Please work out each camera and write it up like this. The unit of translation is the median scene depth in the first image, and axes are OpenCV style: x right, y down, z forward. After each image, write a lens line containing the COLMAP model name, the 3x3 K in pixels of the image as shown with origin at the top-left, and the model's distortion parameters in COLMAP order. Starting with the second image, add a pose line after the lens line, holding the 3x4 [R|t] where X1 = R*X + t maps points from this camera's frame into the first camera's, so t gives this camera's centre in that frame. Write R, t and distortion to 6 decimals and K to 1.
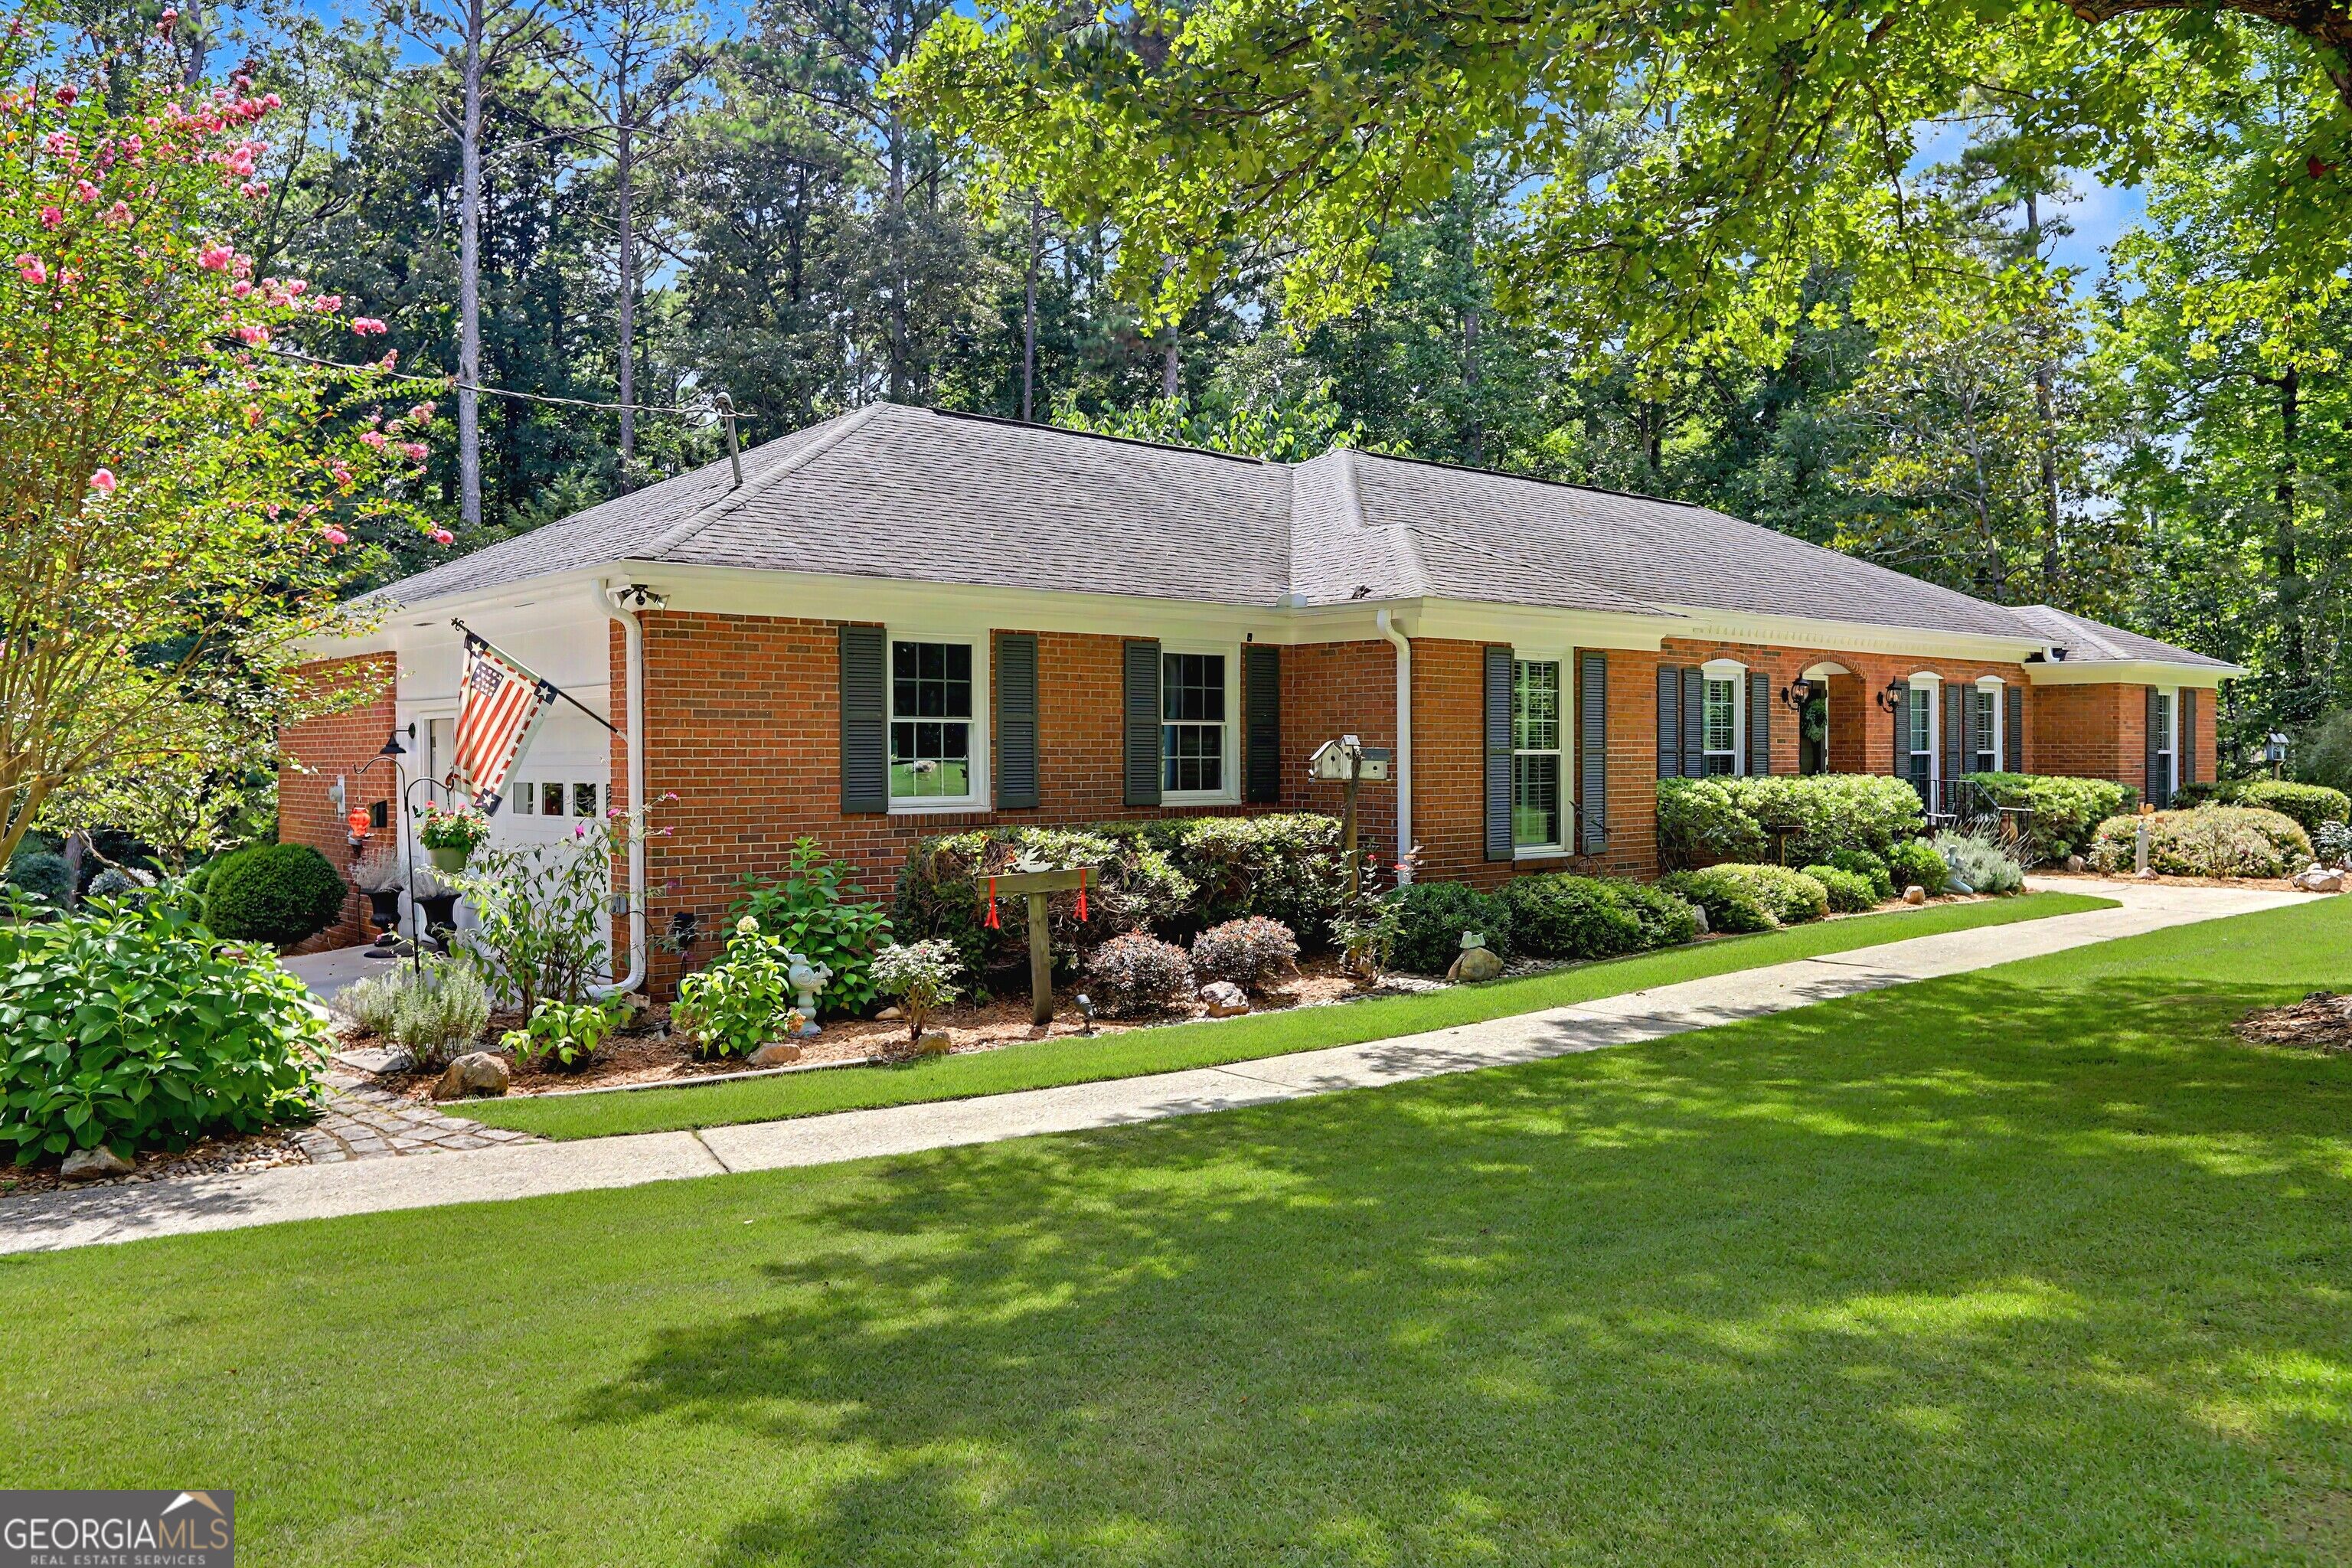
lens RADIAL K [[1796.2, 0, 1175.8], [0, 1796.2, 782.8], [0, 0, 1]] dist [-0.004964, 0.000145]
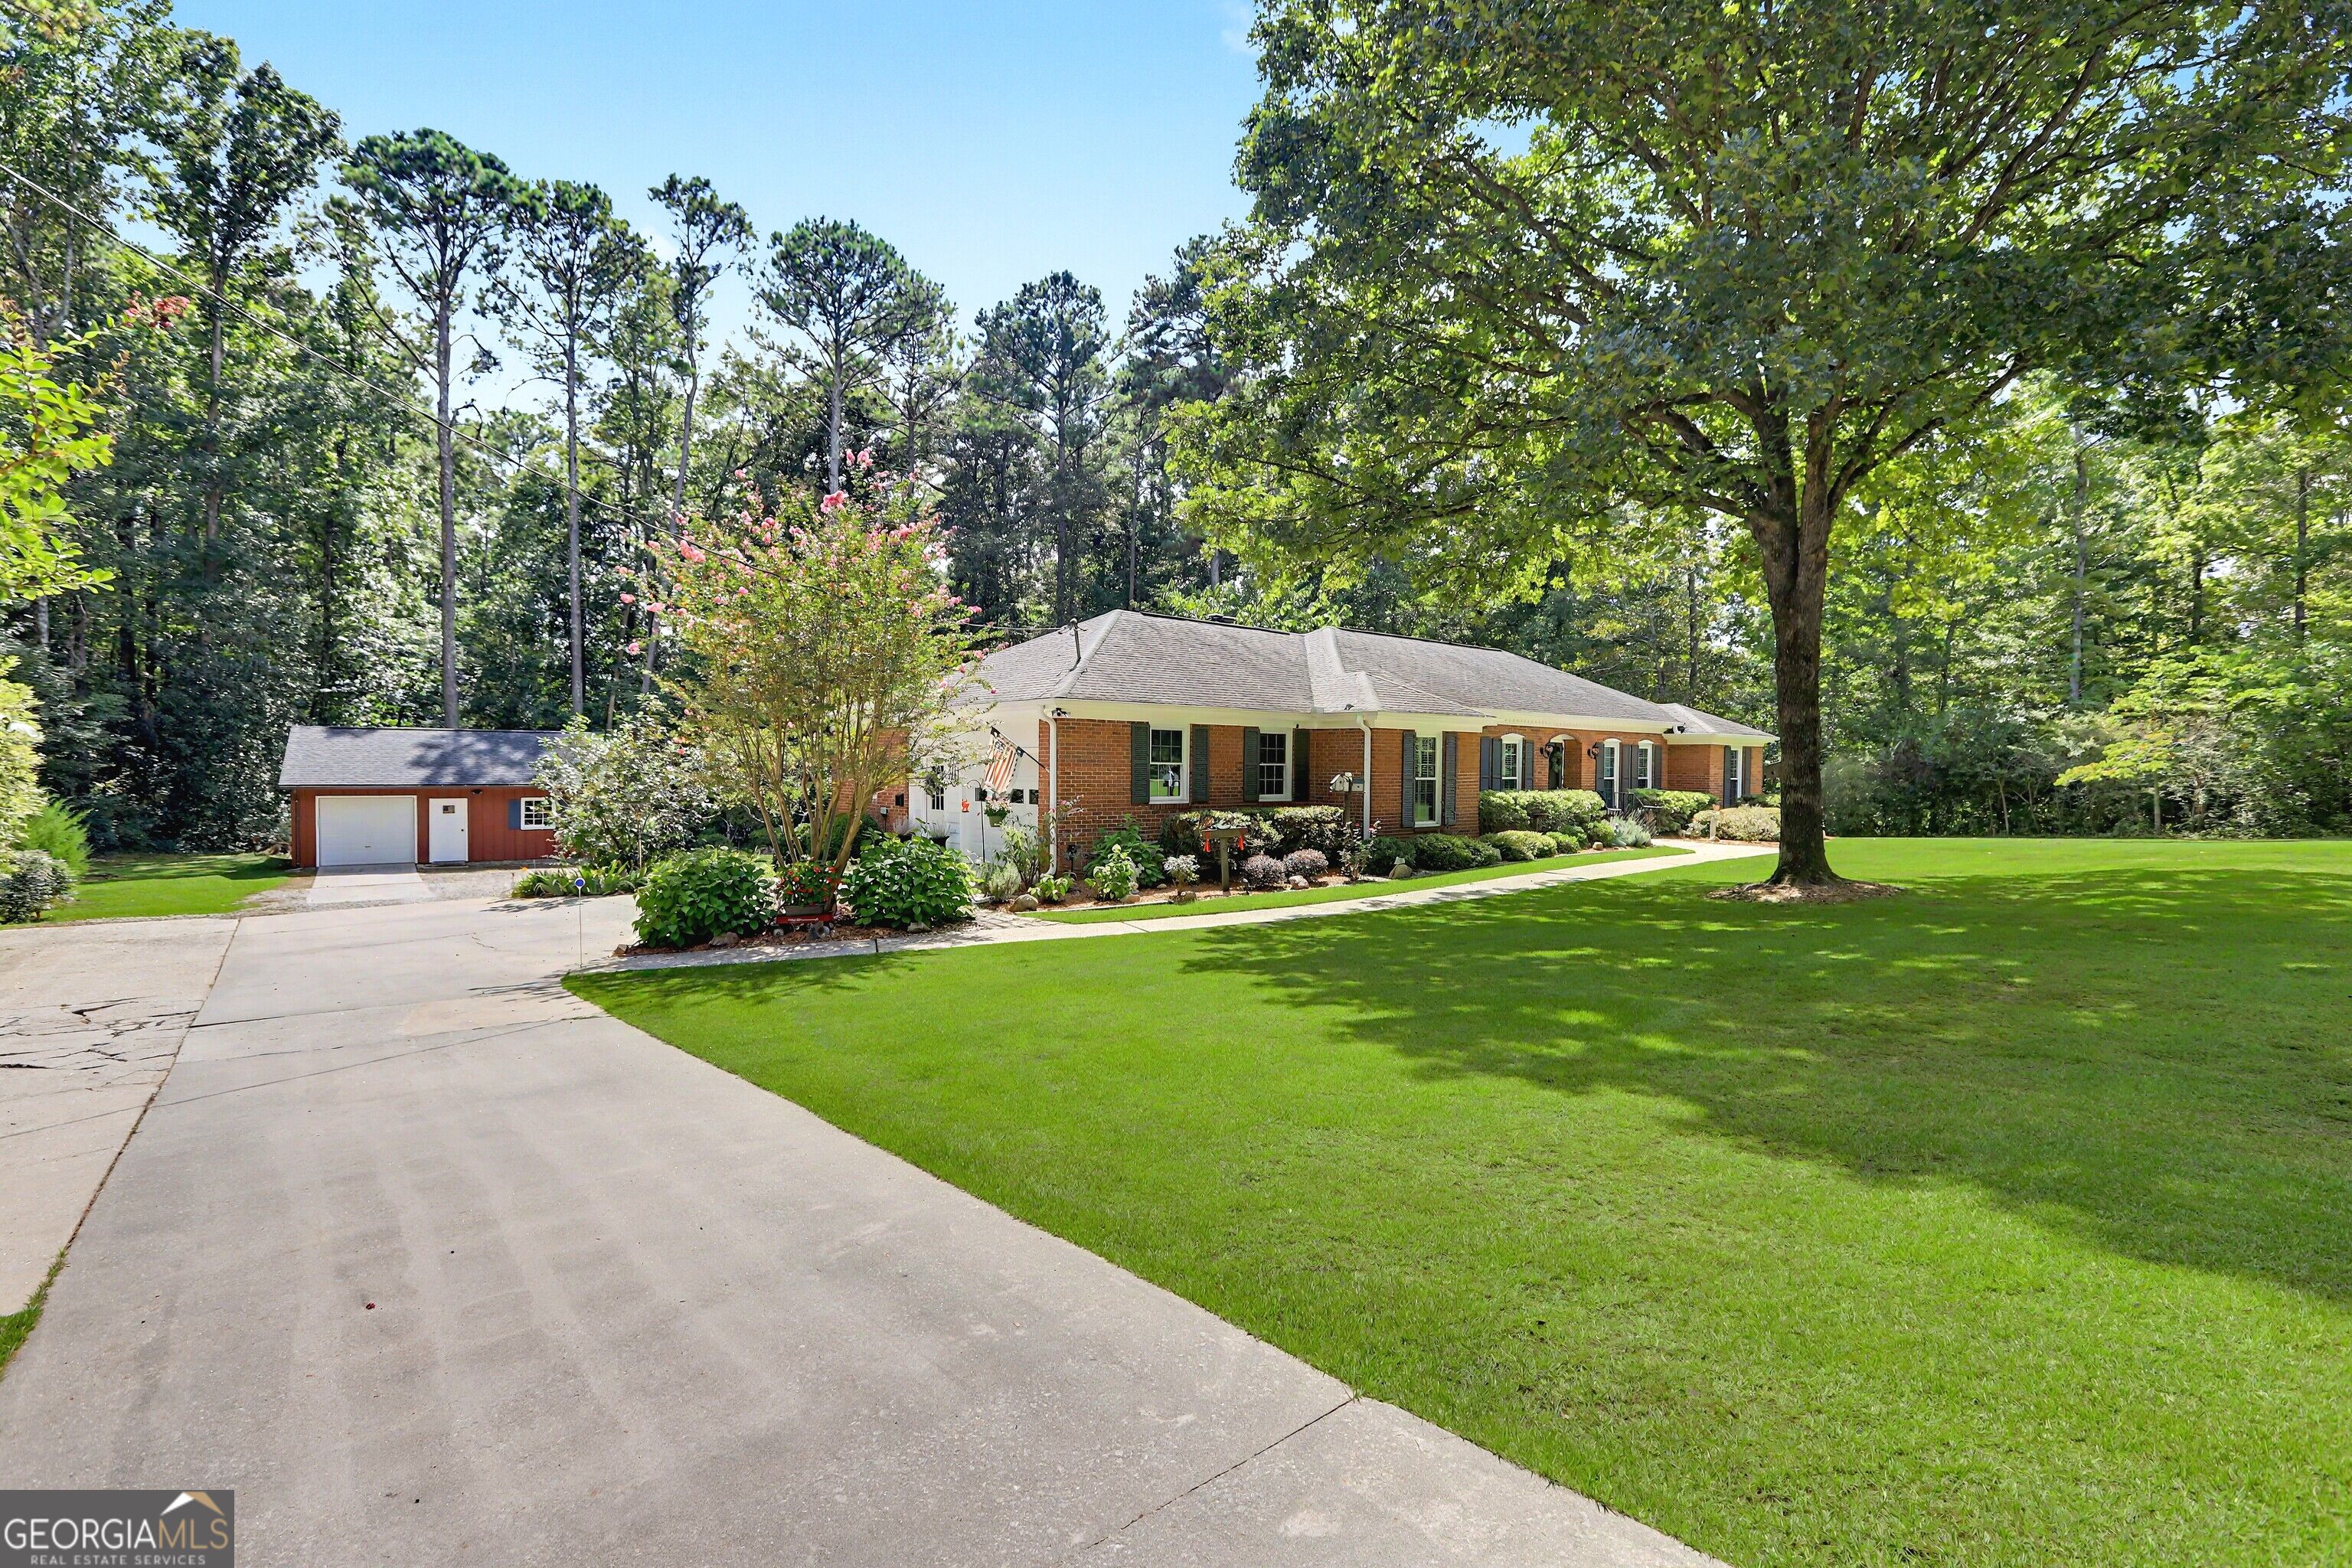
lens RADIAL K [[1076.9, 0, 1188.6], [0, 1076.9, 781.2], [0, 0, 1]] dist [-0.003694, 0.001632]
pose [[0.999923, 0.012293, -0.001615, -0.089490], [-0.012296, 0.999923, -0.001765, -0.008357], [0.001593, 0.001785, 0.999997, -0.330357]]
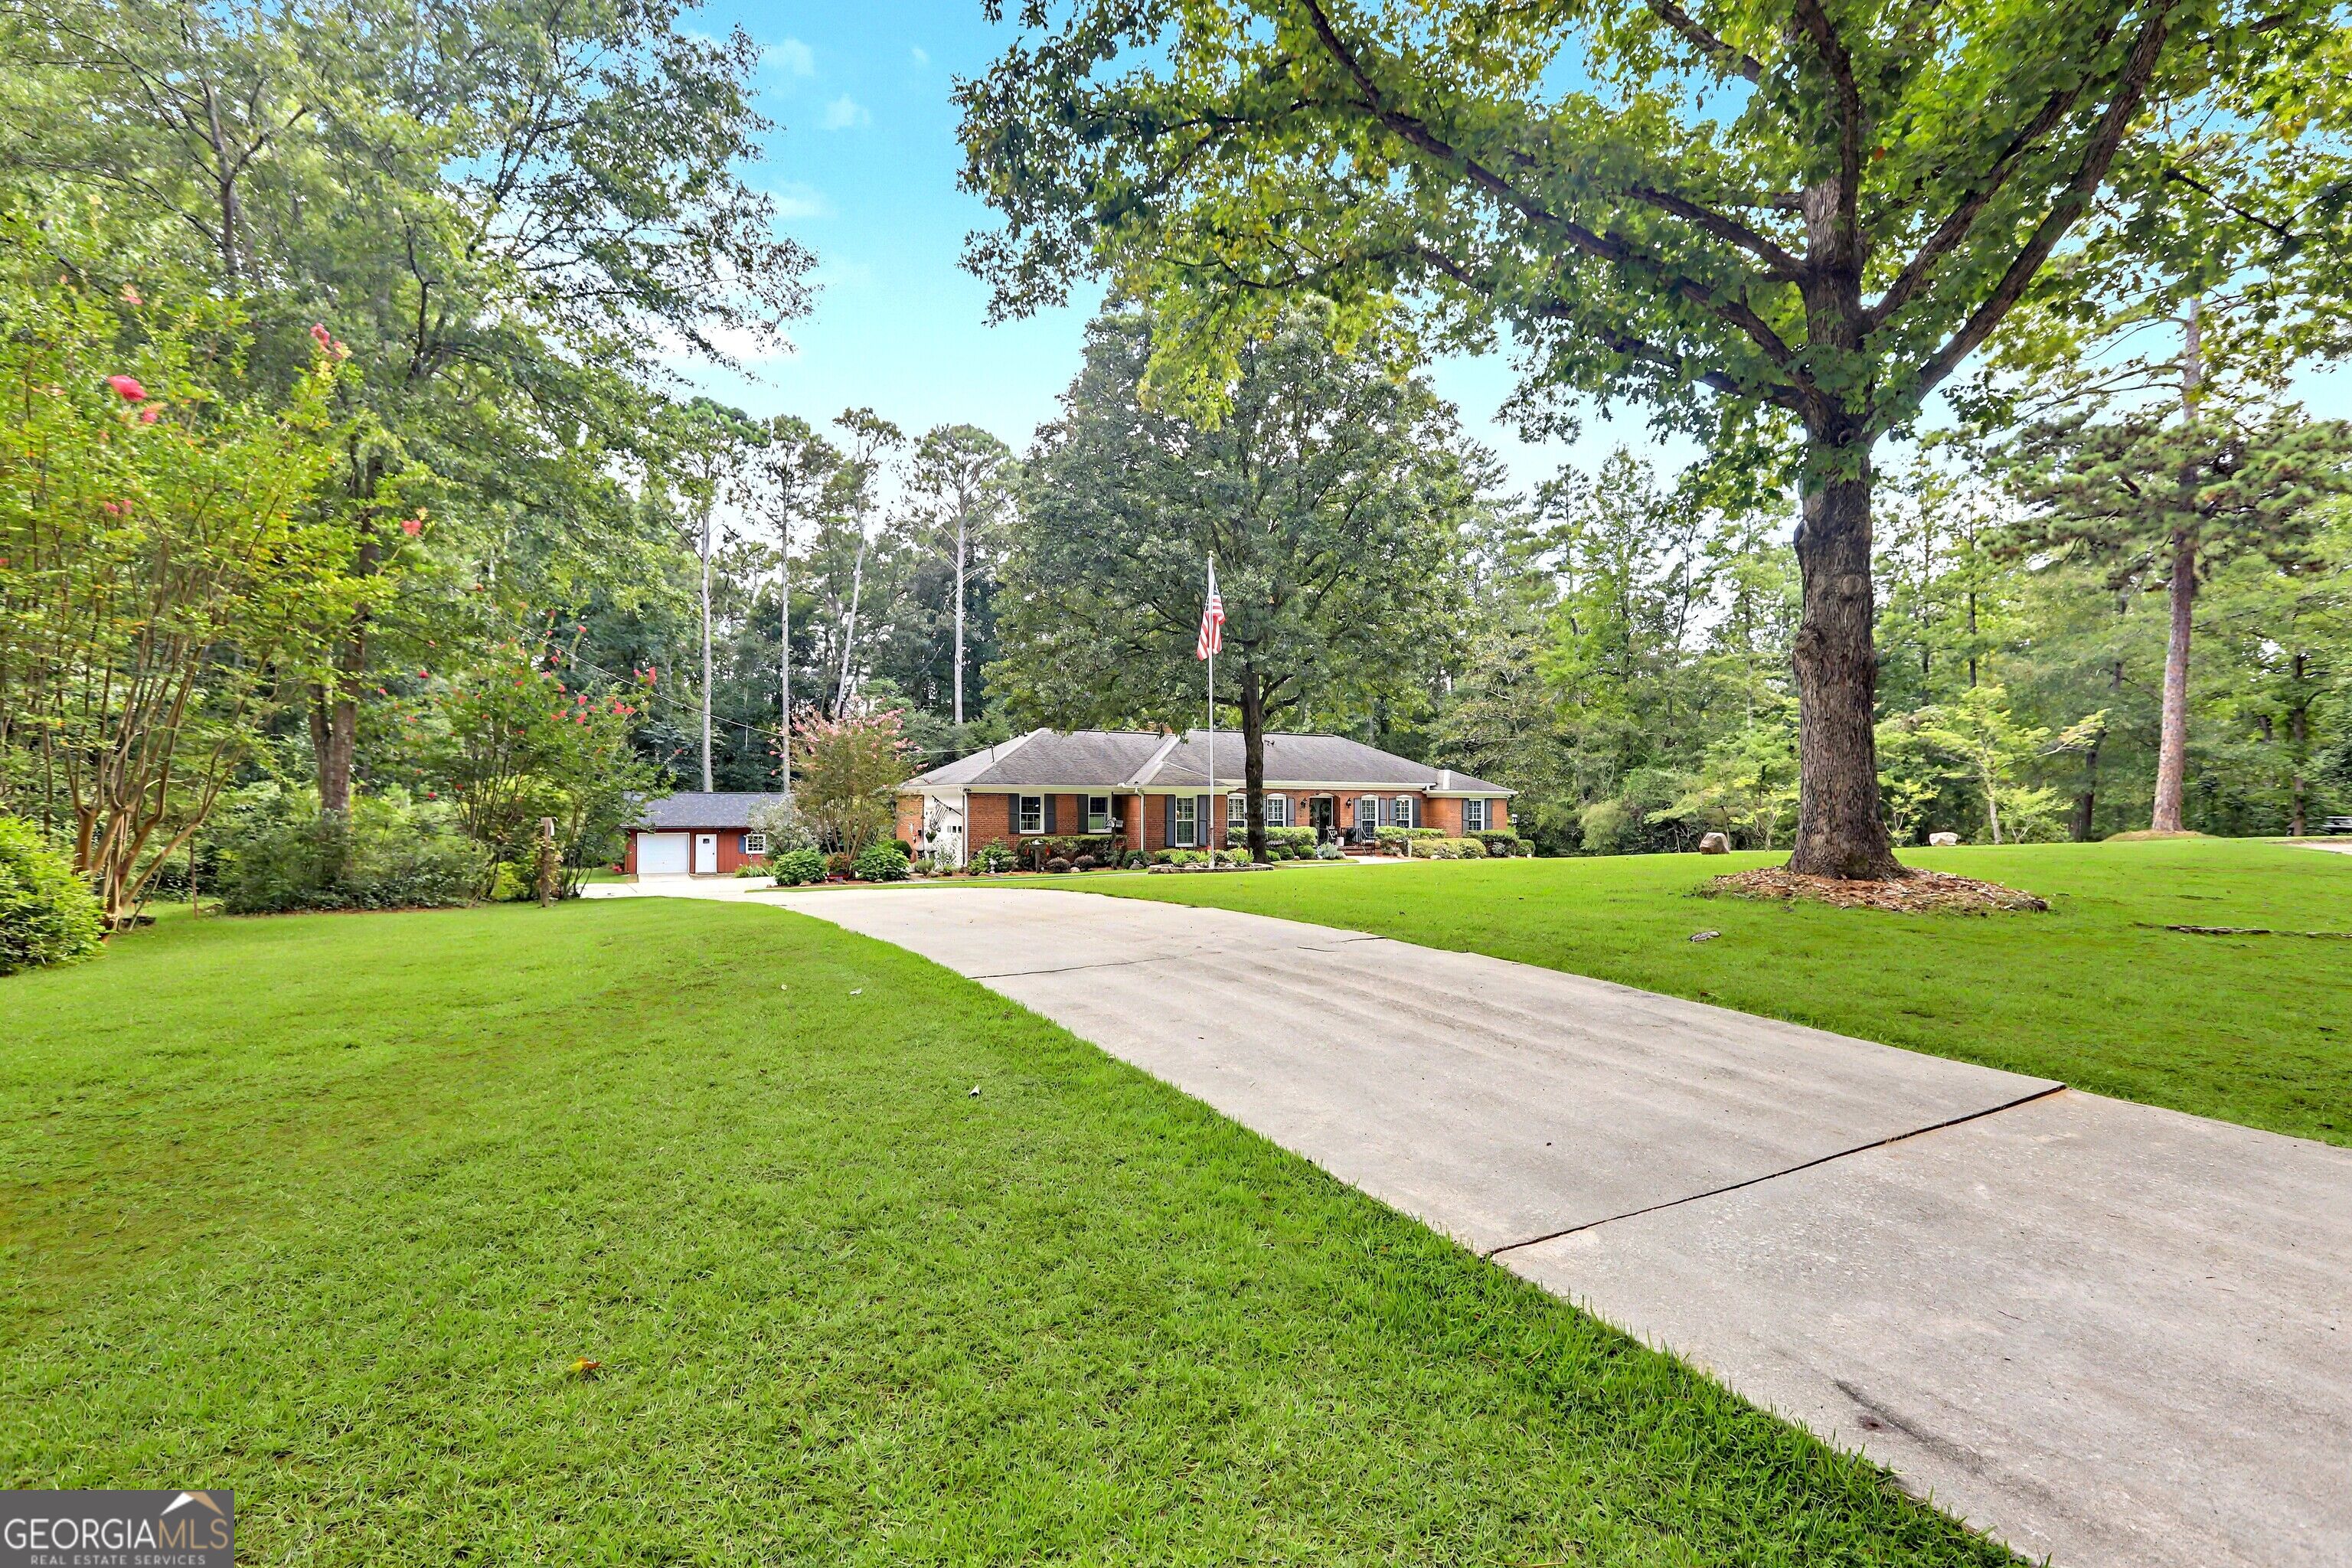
lens RADIAL K [[1076.9, 0, 1166.3], [0, 1076.9, 790.5], [0, 0, 1]] dist [-0.003694, 0.001632]
pose [[0.980963, 0.004825, -0.194135, 0.648740], [-0.011183, 0.999436, -0.031669, -0.006634], [0.193873, 0.033237, 0.980463, -1.443253]]
